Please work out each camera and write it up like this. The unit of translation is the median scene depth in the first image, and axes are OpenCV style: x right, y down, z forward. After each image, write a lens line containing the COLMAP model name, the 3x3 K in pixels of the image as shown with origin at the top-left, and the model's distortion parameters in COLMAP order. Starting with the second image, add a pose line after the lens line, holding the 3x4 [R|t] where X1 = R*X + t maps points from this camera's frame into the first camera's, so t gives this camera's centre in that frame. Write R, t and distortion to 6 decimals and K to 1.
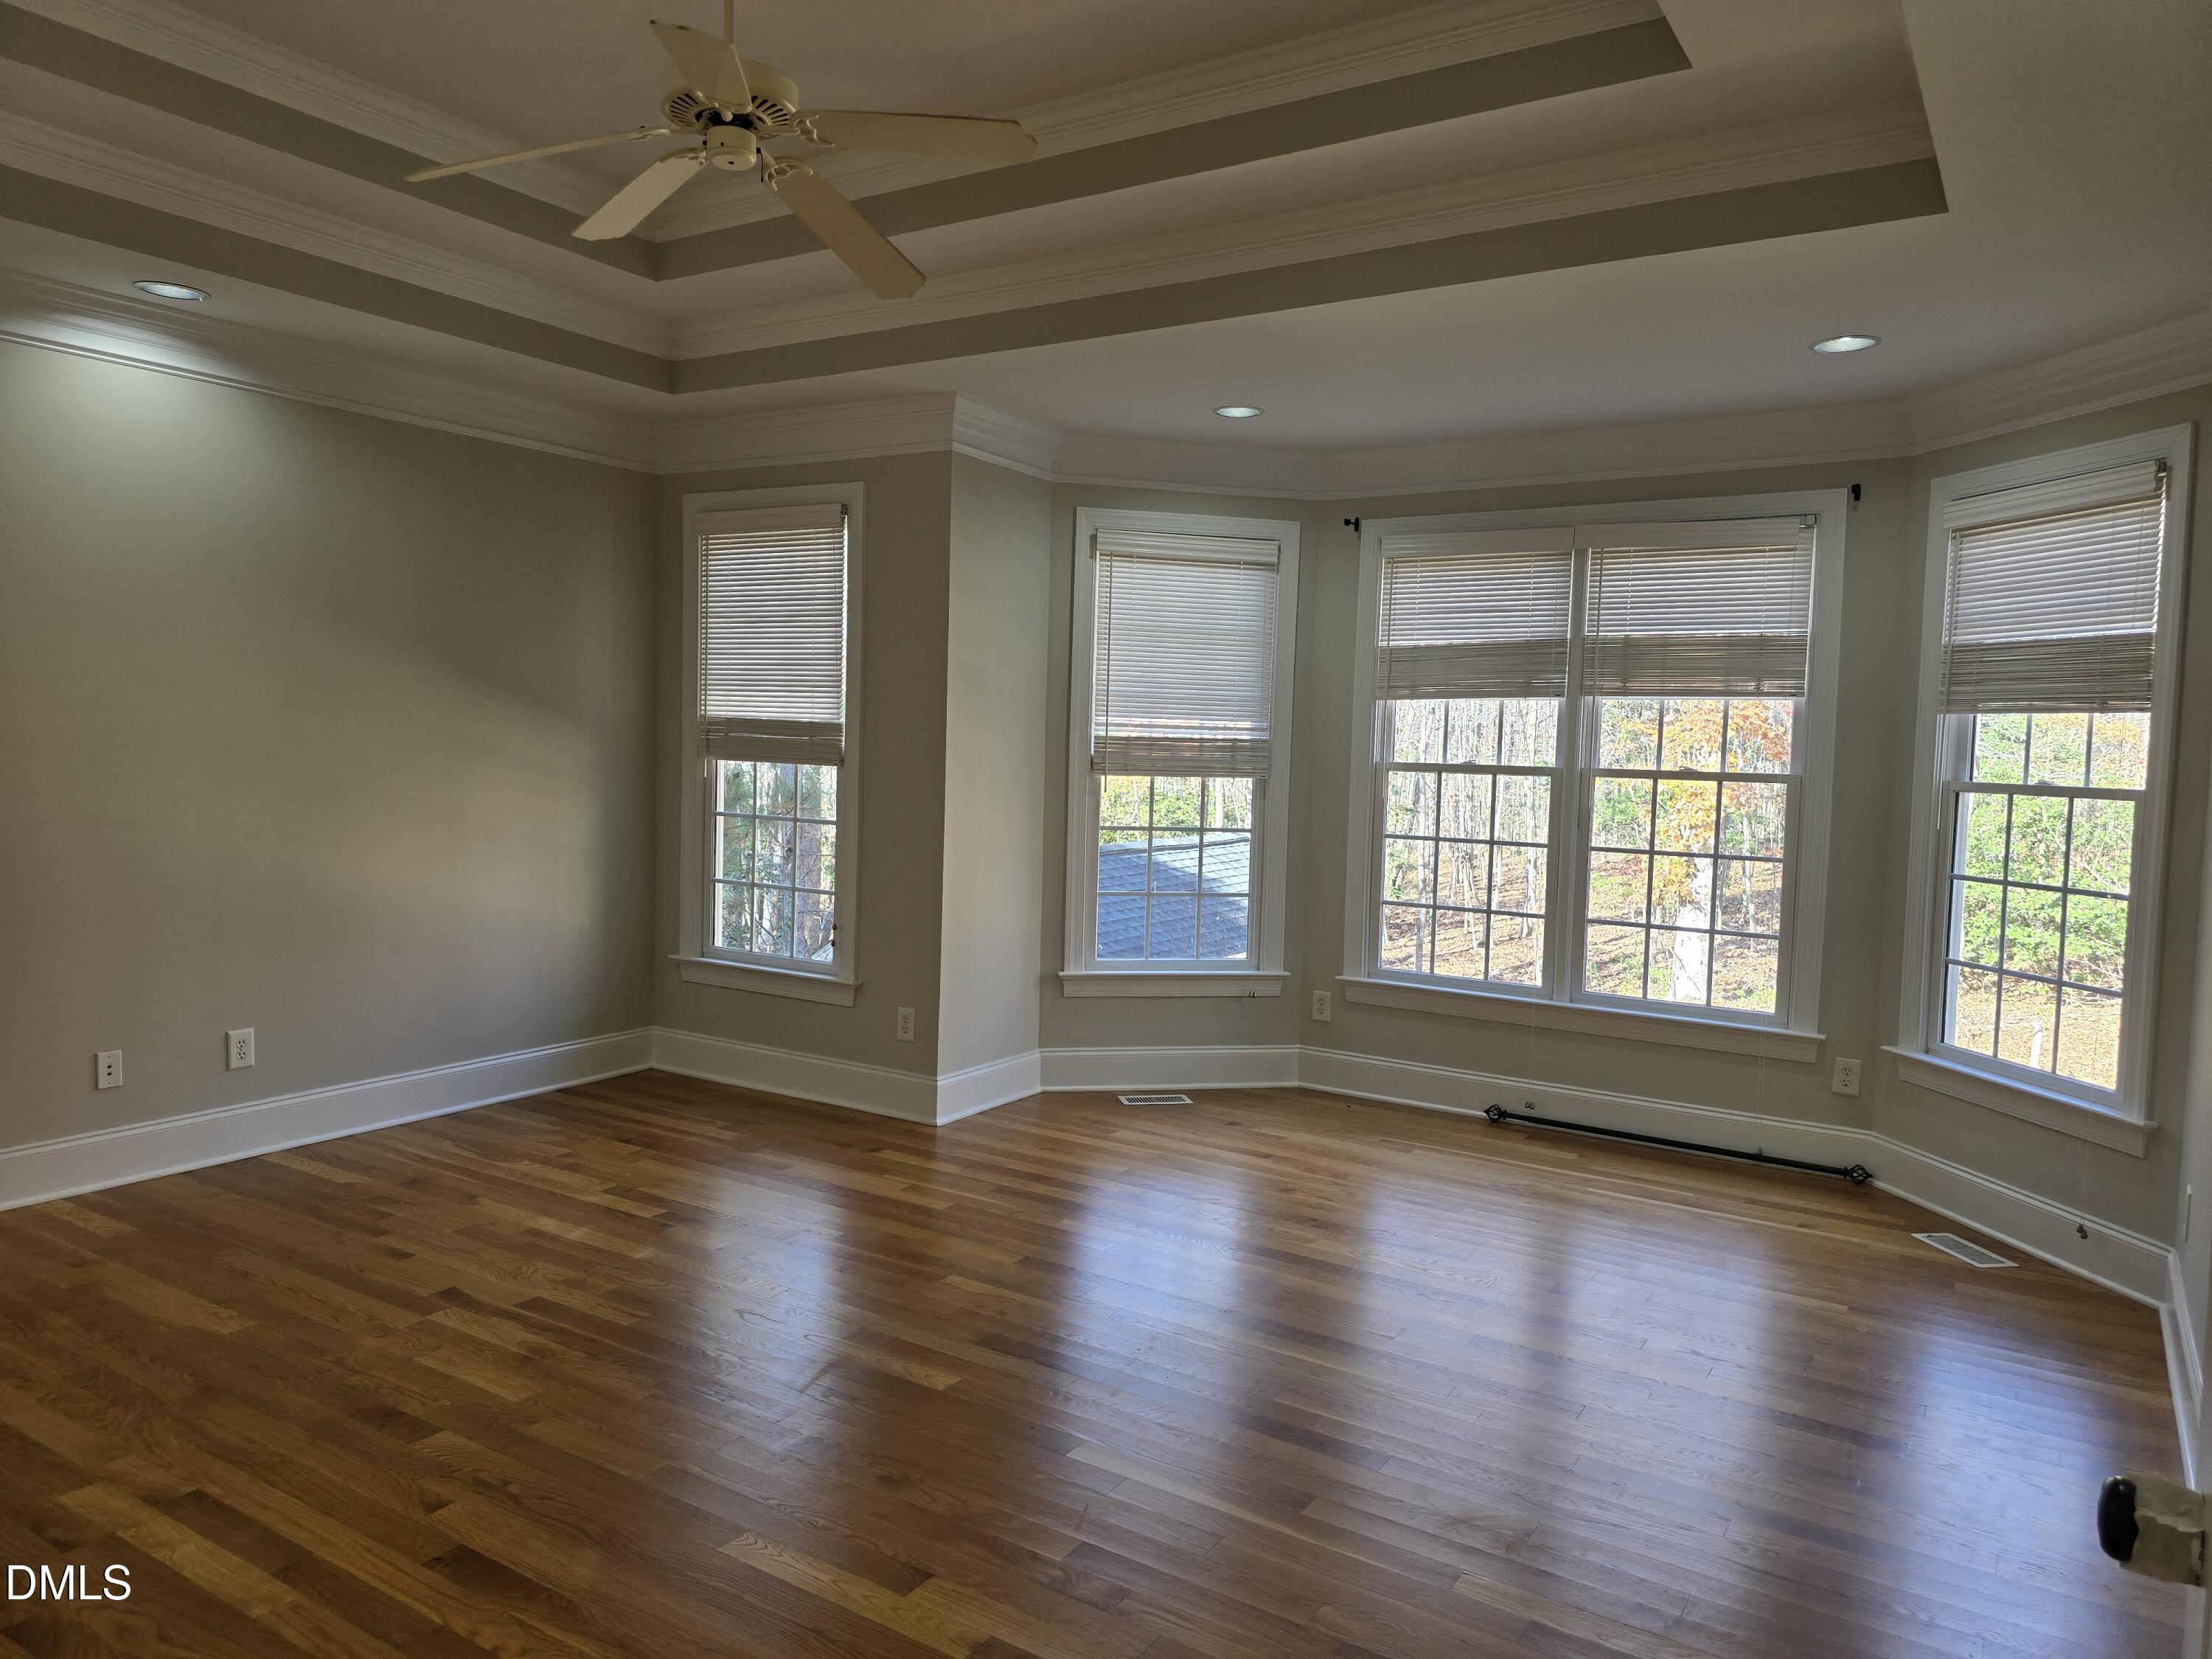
lens RADIAL K [[1489.0, 0, 1113.0], [0, 1489.0, 828.2], [0, 0, 1]] dist [0.046451, -0.029139]
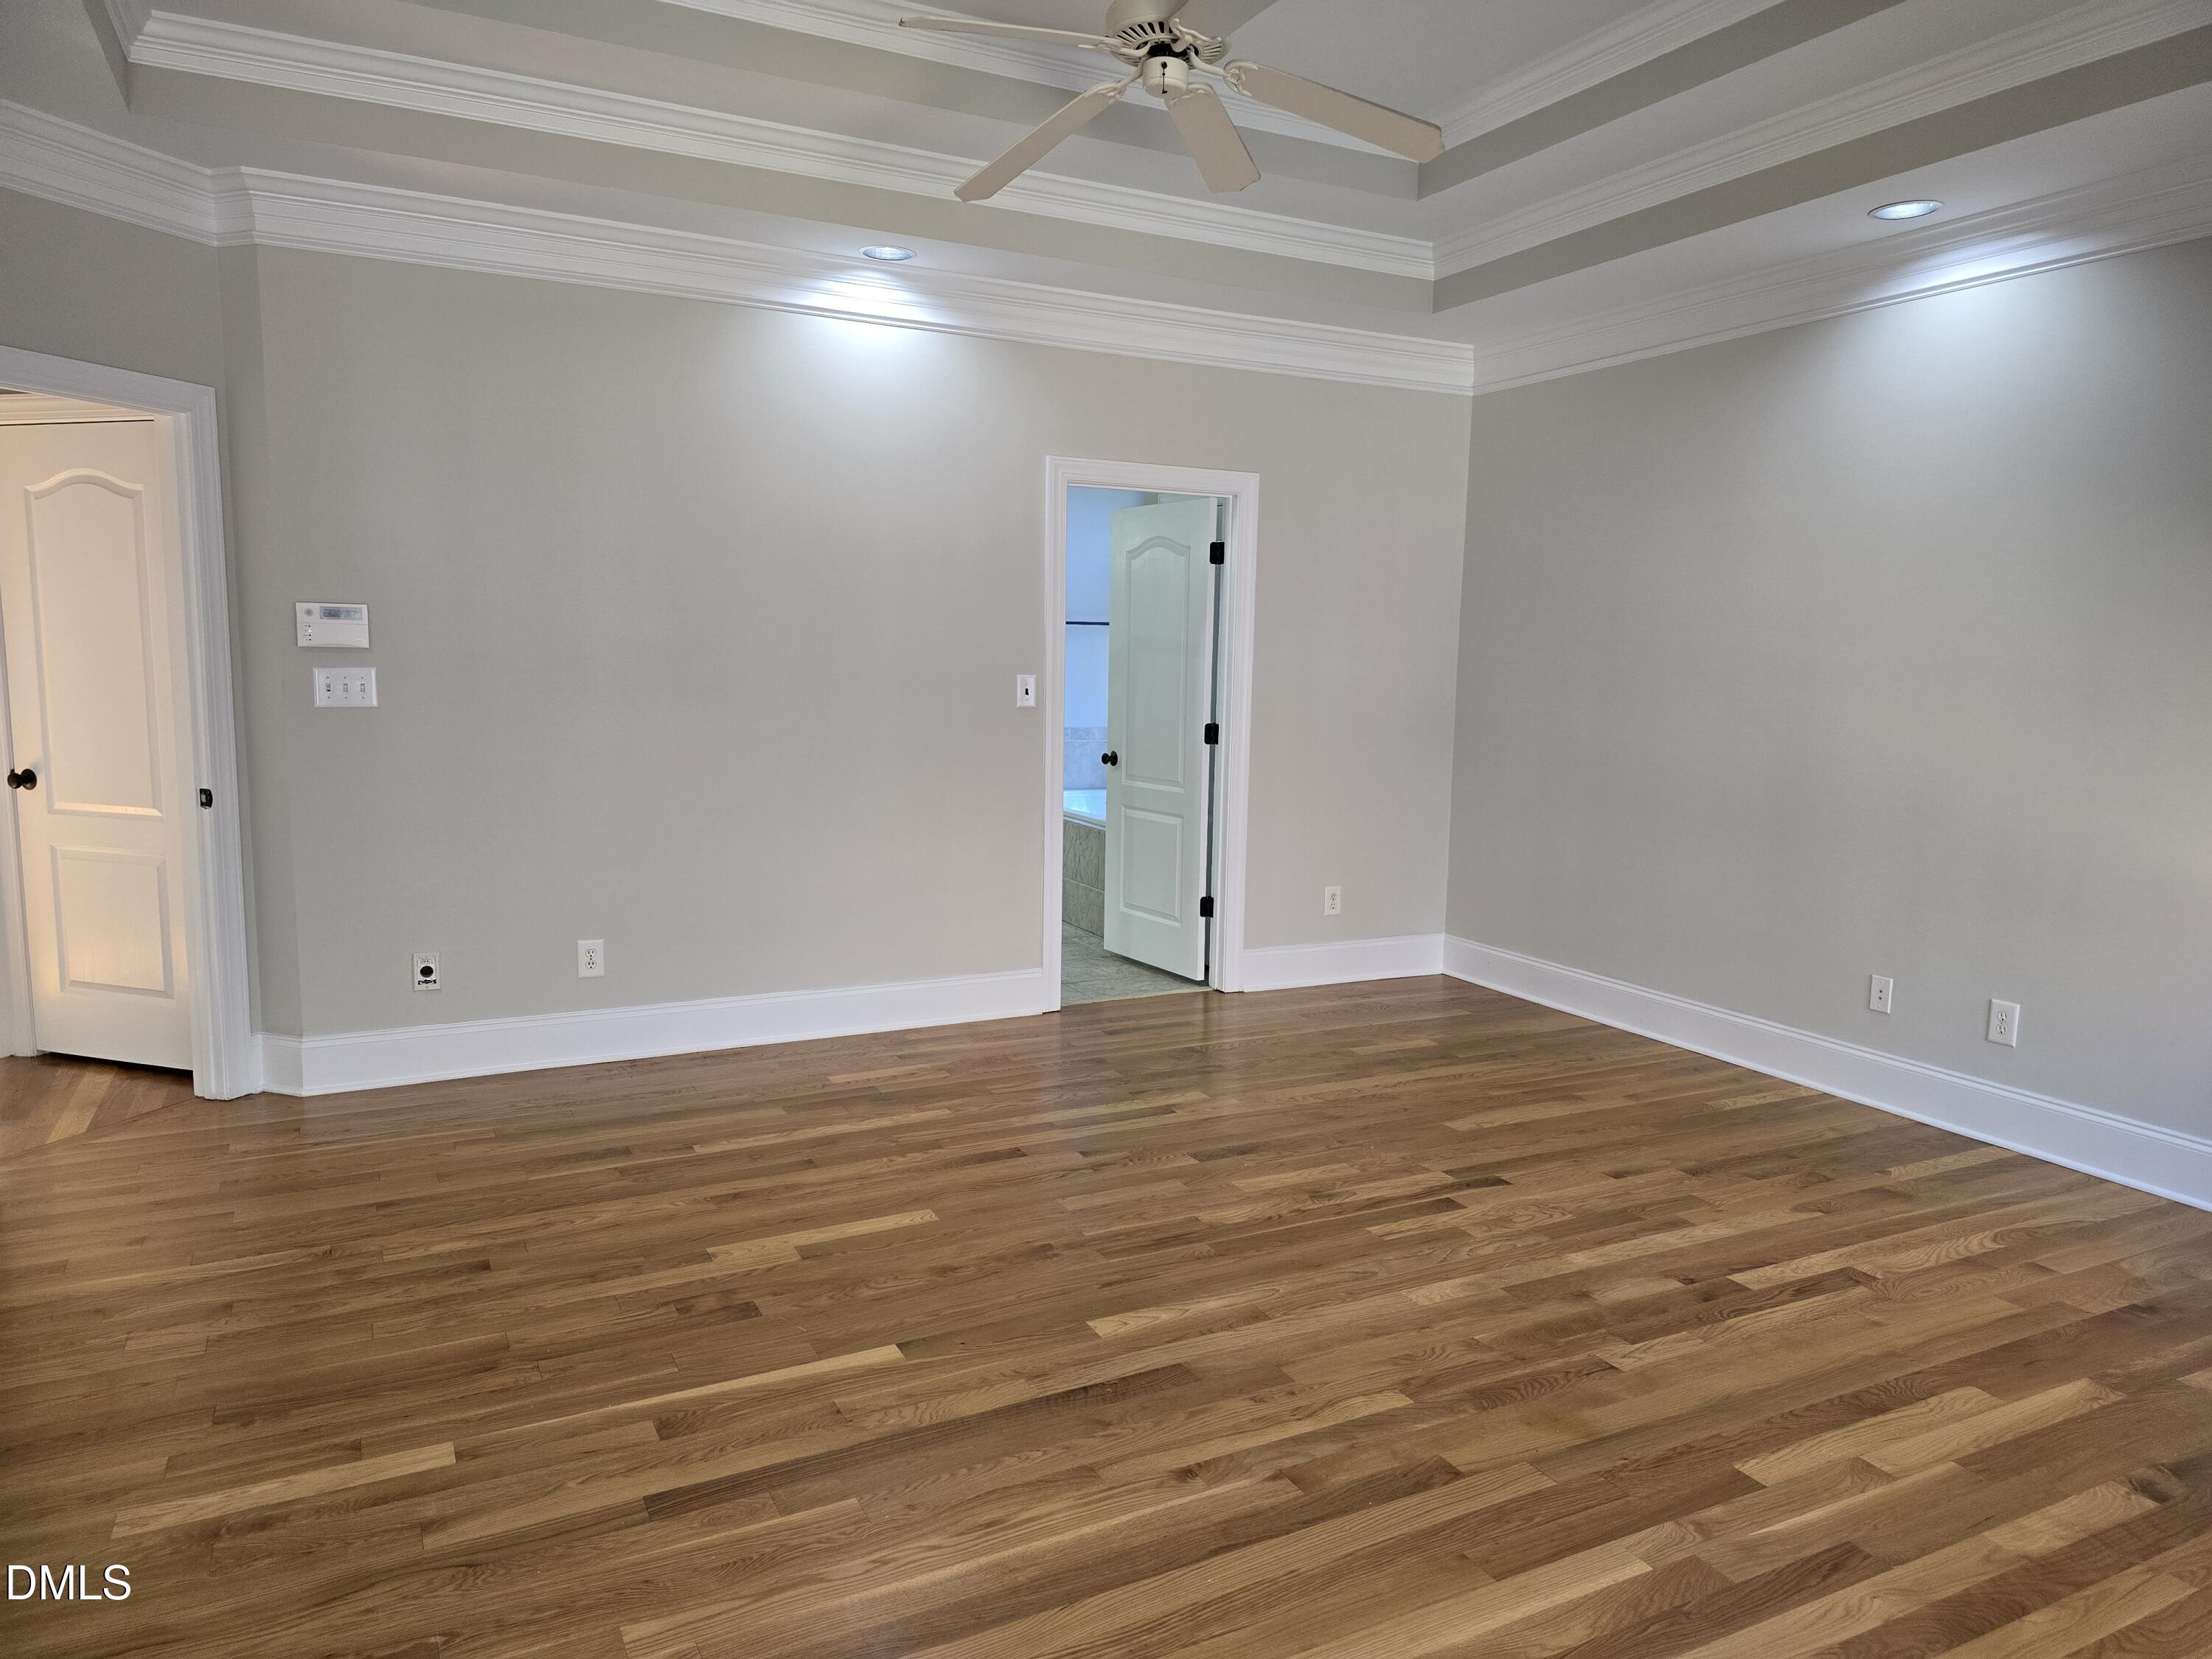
lens RADIAL K [[1489.0, 0, 1118.3], [0, 1489.0, 827.6], [0, 0, 1]] dist [0.046451, -0.029139]
pose [[-0.514765, 0.063161, -0.855002, 0.505108], [-0.084450, 0.988697, 0.123882, -0.039246], [0.853162, 0.135975, -0.503612, 1.105632]]
